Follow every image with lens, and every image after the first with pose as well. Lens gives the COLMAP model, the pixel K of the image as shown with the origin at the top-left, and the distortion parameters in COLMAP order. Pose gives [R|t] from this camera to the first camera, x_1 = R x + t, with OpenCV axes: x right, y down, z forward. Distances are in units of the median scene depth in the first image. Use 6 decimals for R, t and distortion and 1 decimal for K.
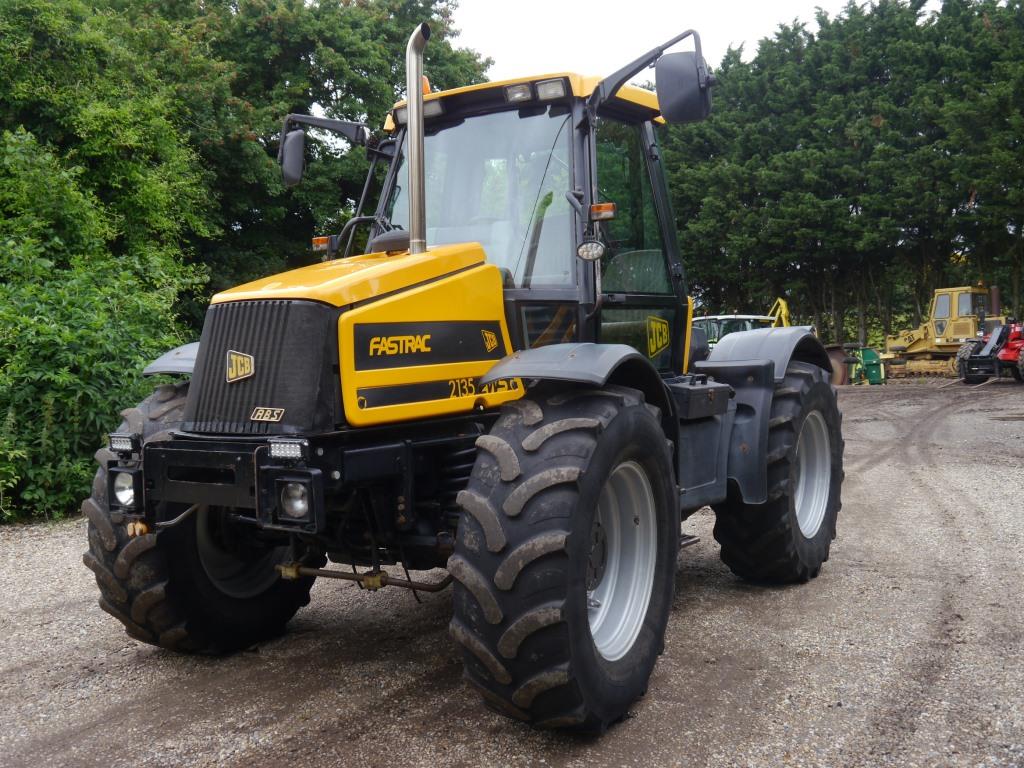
lens RADIAL K [[1091.7, 0, 512.0], [0, 1091.7, 384.0], [0, 0, 1]] dist [-0.009369, -0.006502]
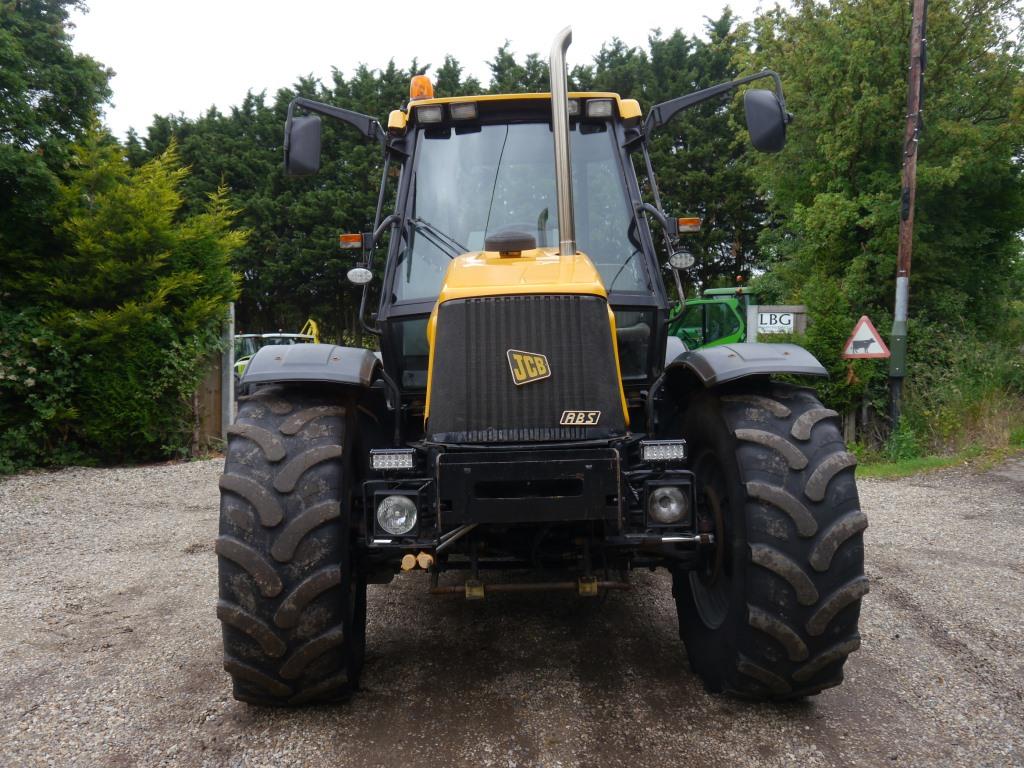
lens RADIAL K [[951.7, 0, 511.7], [0, 951.7, 390.9], [0, 0, 1]] dist [0.004008, -0.010474]
pose [[0.848384, -0.026752, 0.528704, -0.108807], [0.030348, 0.999538, 0.001877, 0.000273], [-0.528510, 0.014452, 0.848804, 0.053499]]
